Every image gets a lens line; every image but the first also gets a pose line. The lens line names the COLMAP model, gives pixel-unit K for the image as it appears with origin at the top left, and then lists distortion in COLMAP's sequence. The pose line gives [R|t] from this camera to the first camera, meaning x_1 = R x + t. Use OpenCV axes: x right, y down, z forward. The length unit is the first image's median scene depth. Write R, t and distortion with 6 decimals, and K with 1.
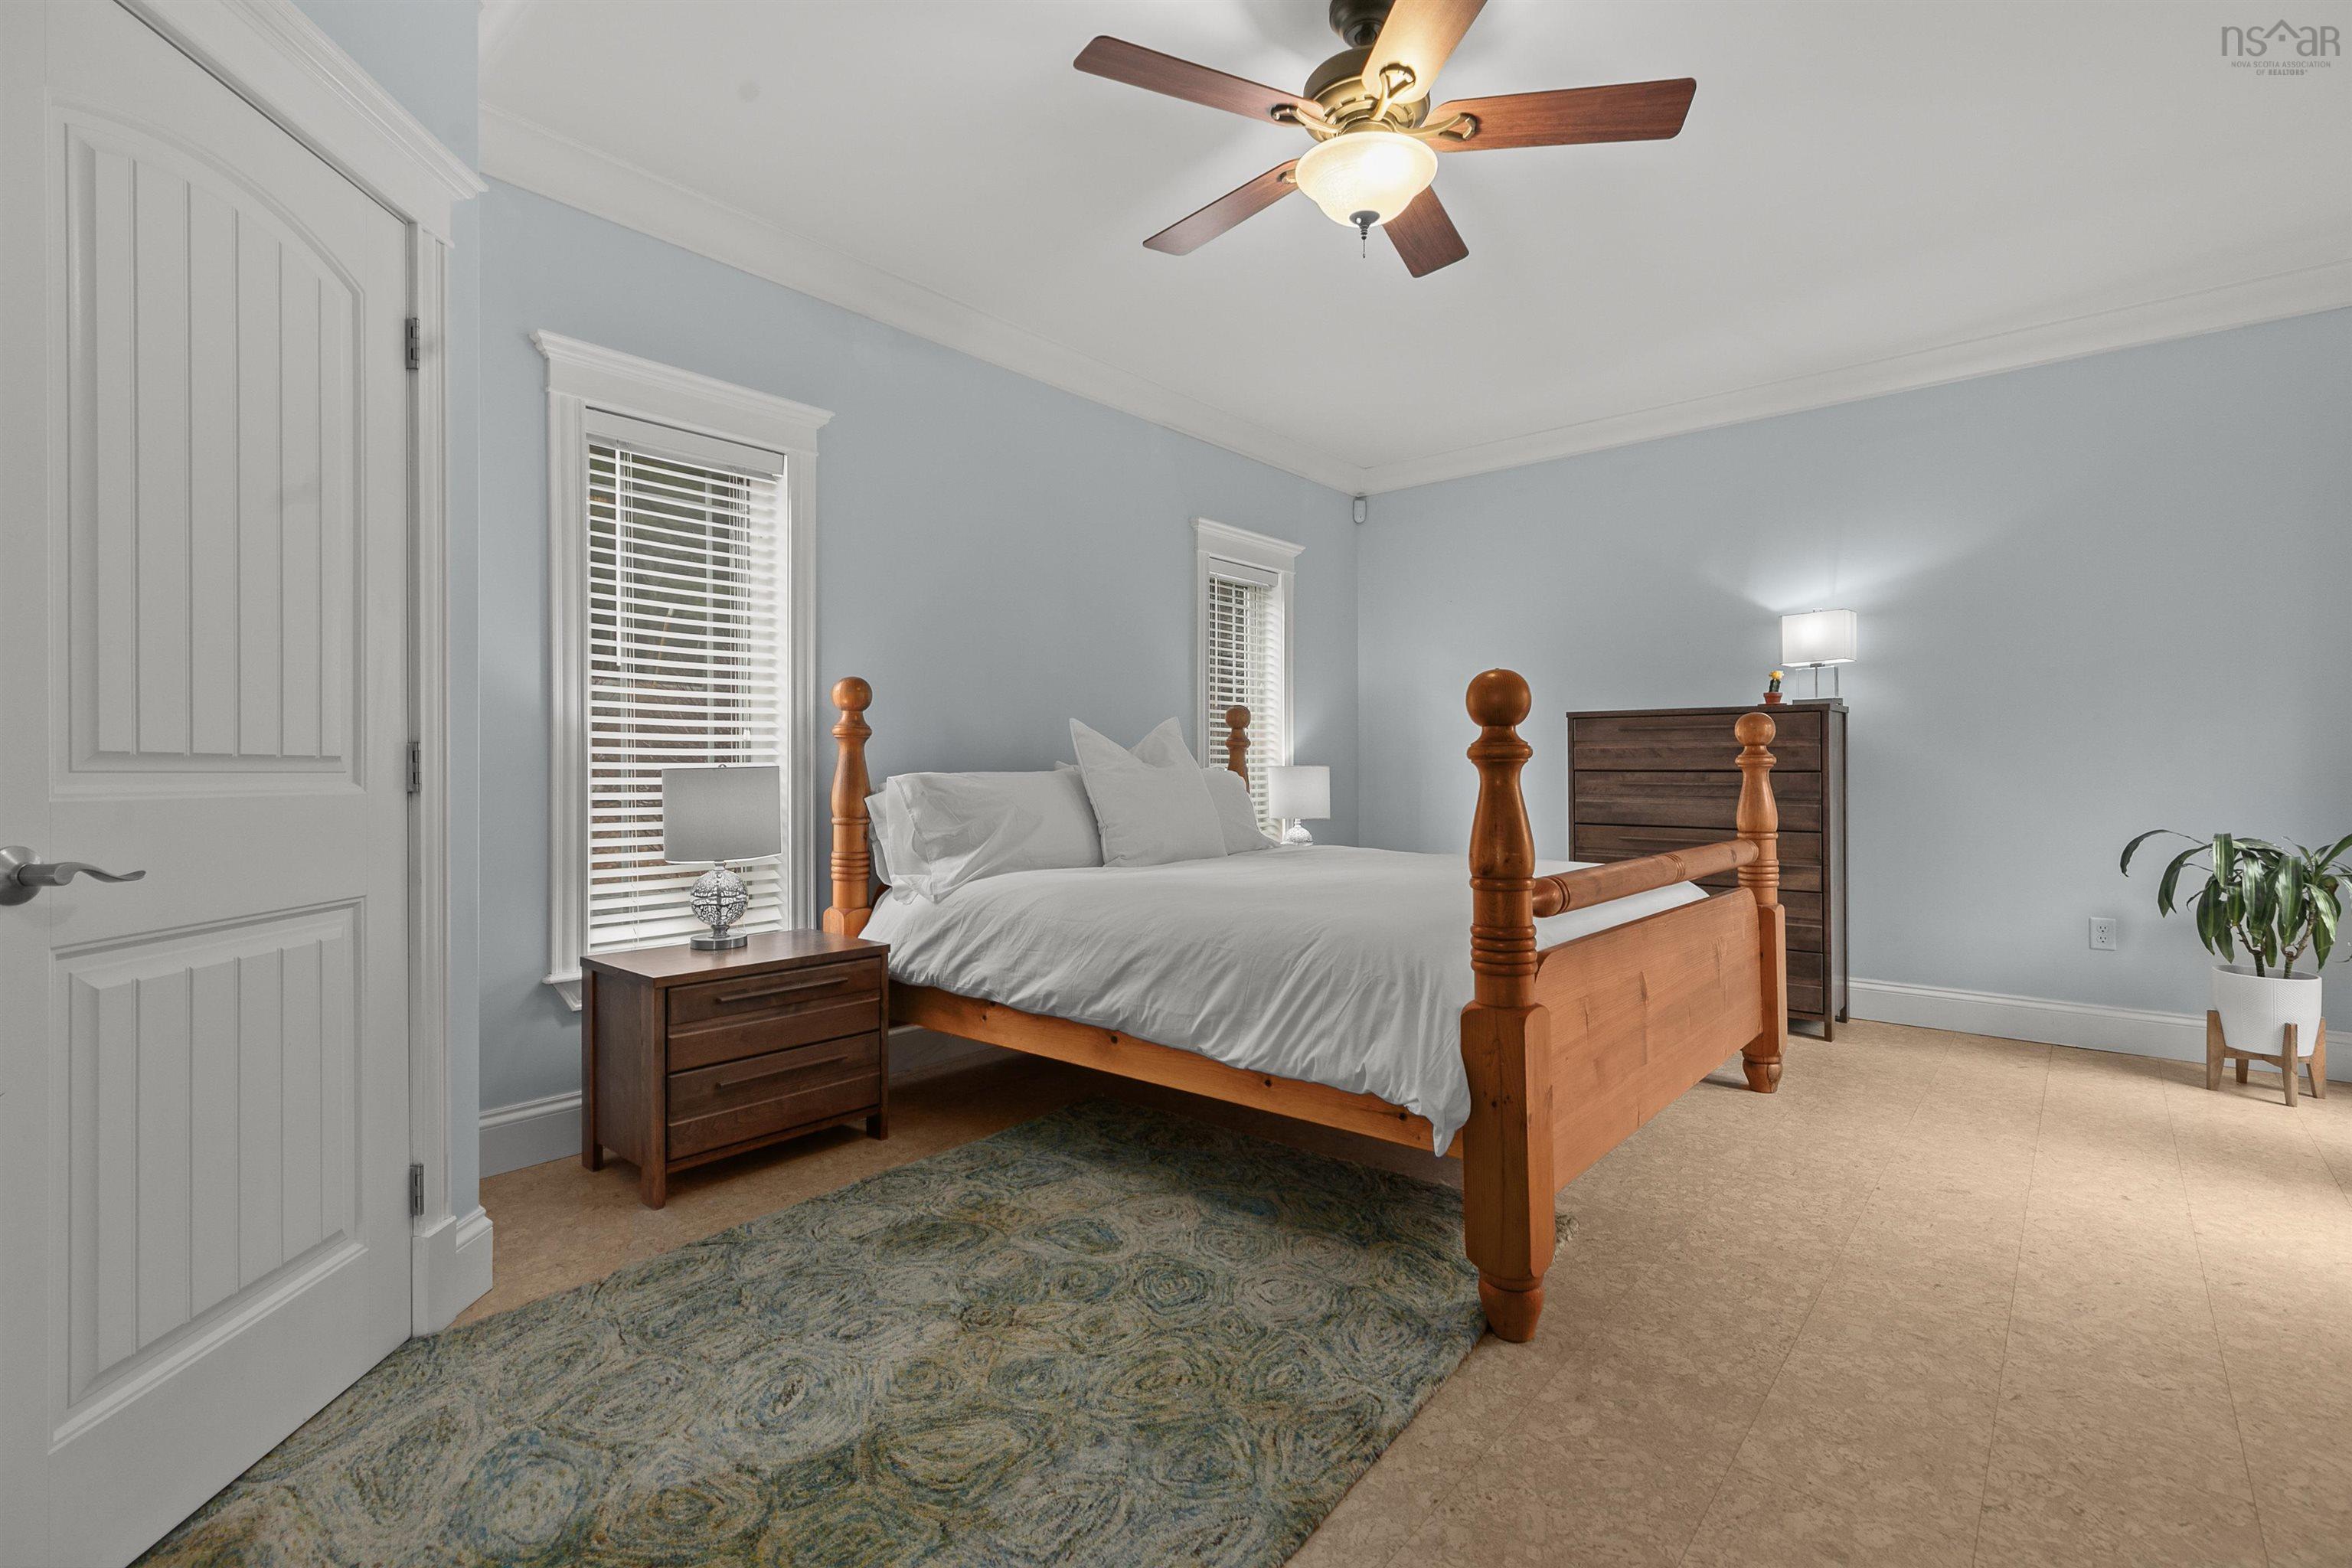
lens RADIAL K [[1075.3, 0, 1171.4], [0, 1075.3, 776.3], [0, 0, 1]] dist [0.003763, -0.000126]
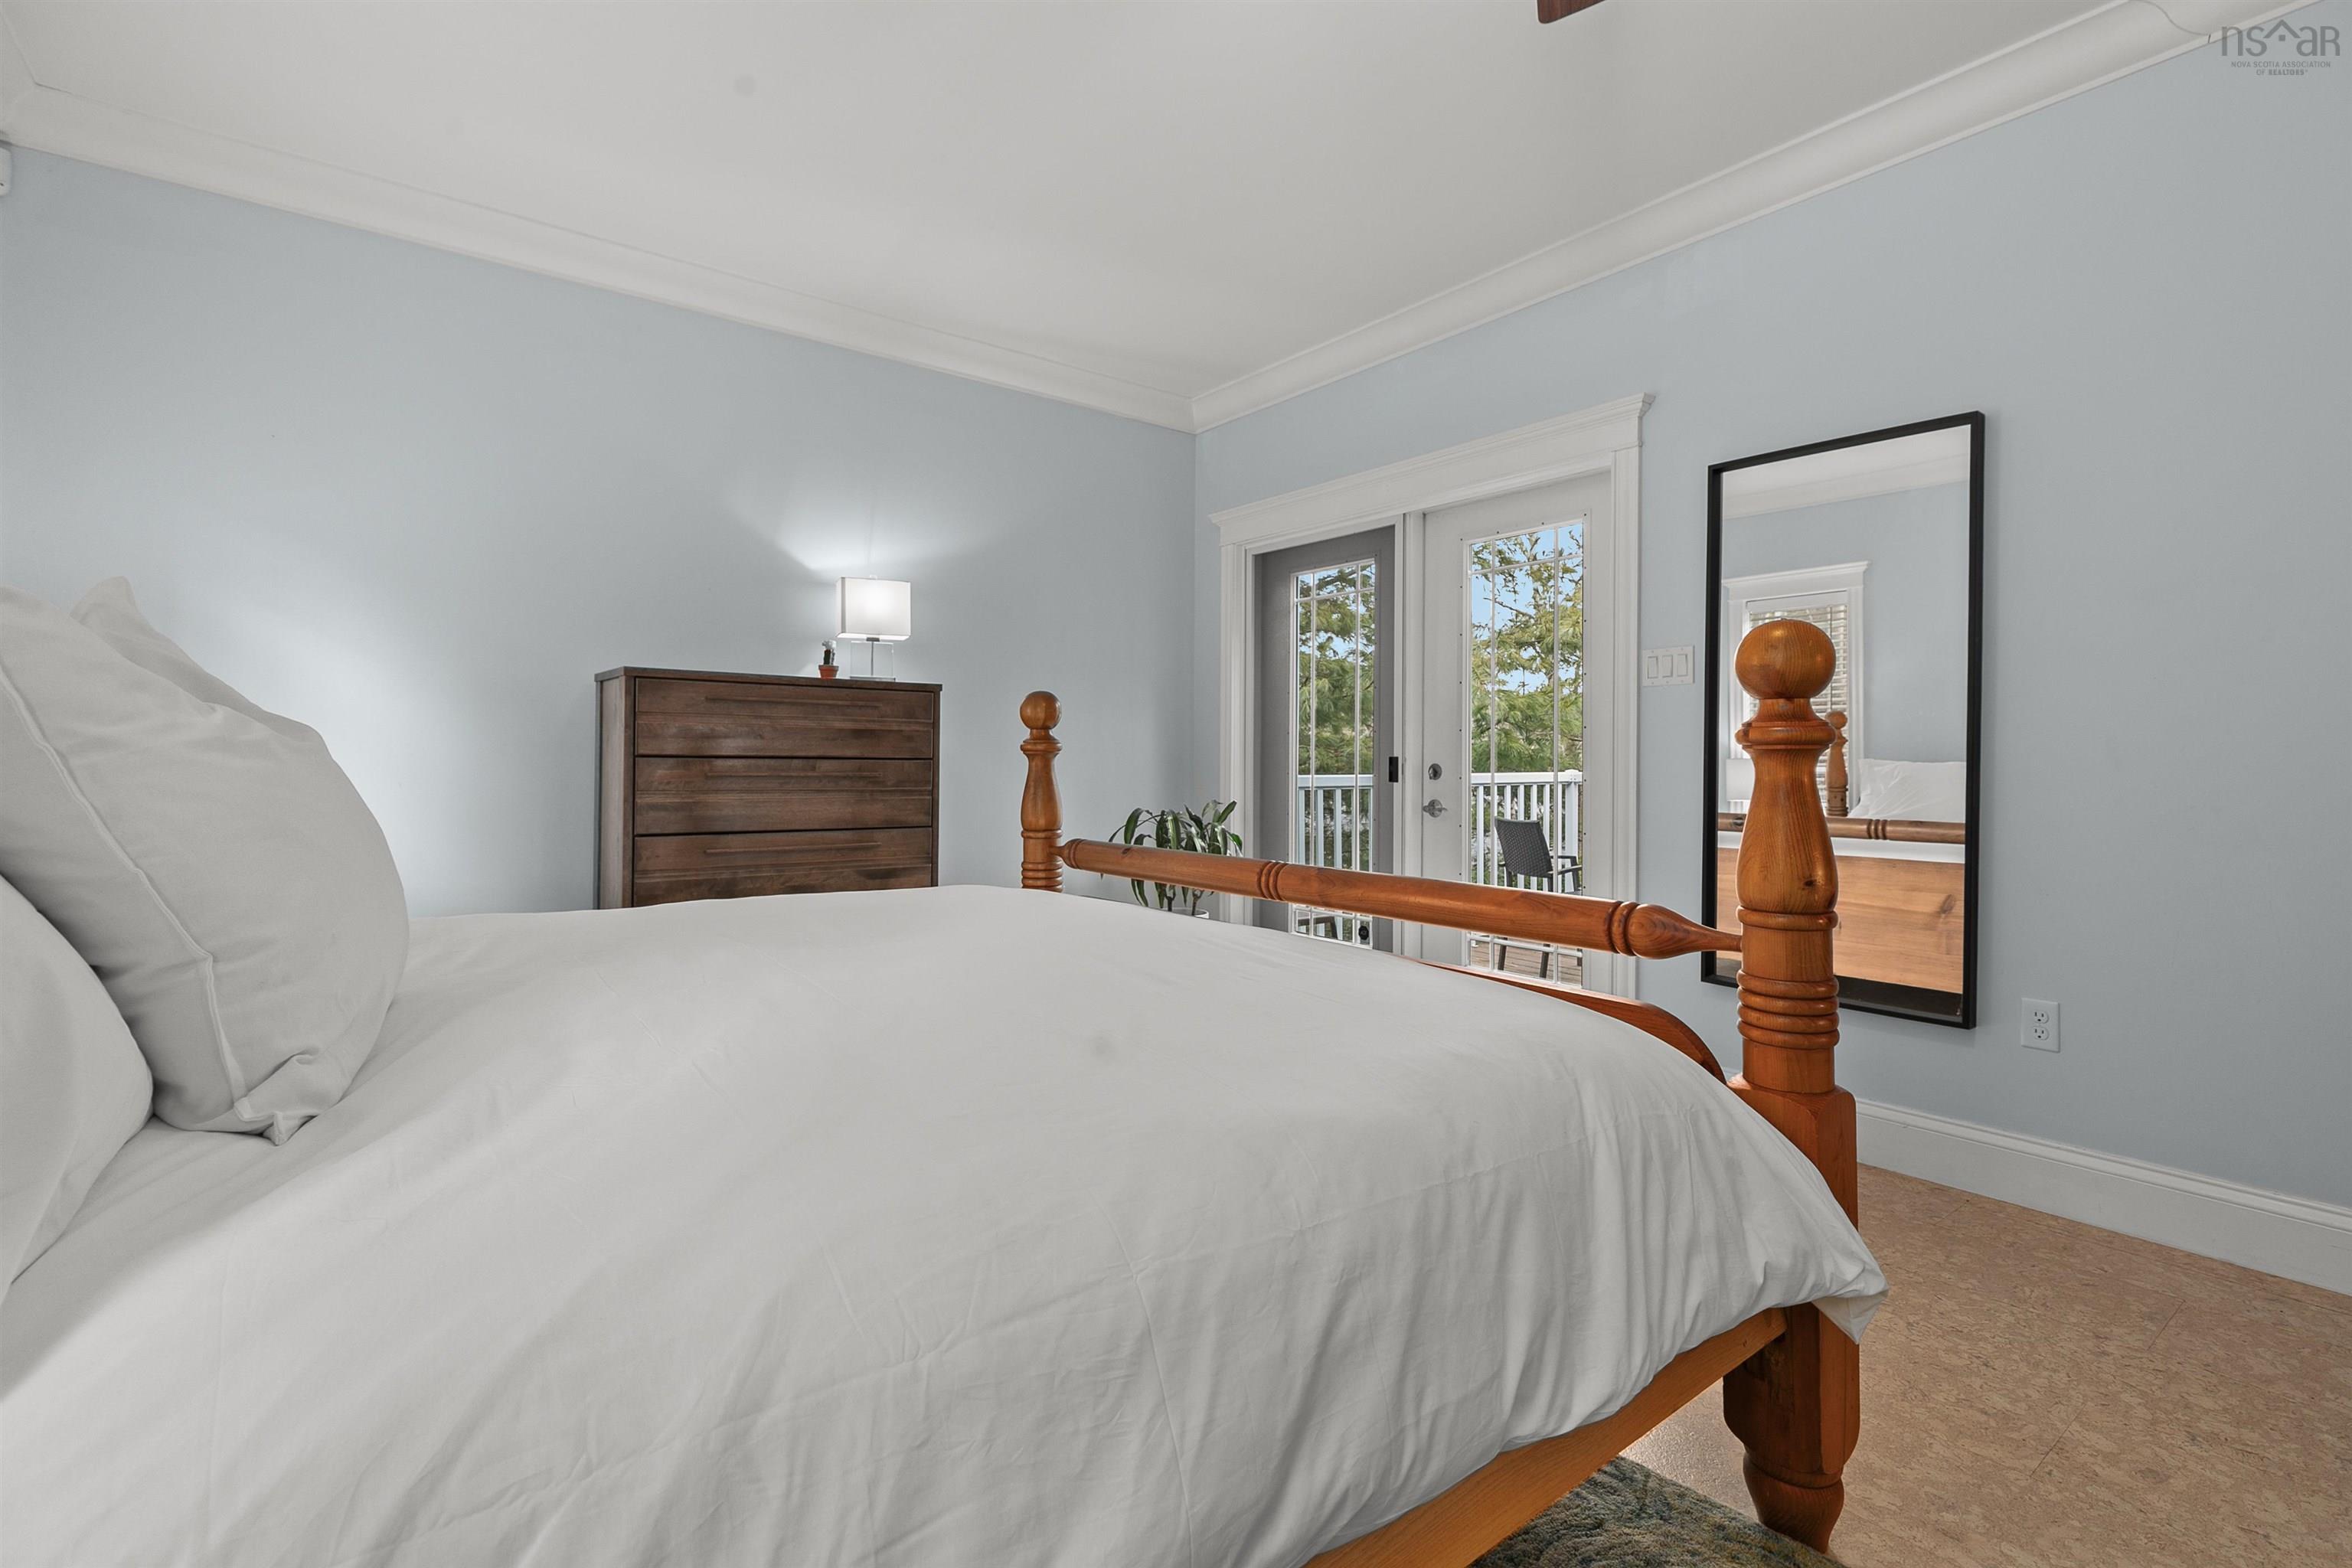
lens RADIAL K [[1075.3, 0, 1171.4], [0, 1075.3, 776.3], [0, 0, 1]] dist [0.003763, -0.000126]
pose [[0.208855, -0.010703, 0.977888, -0.228836], [-0.000741, 0.999938, 0.011102, -0.000144], [-0.977946, -0.003044, 0.208834, 0.608216]]
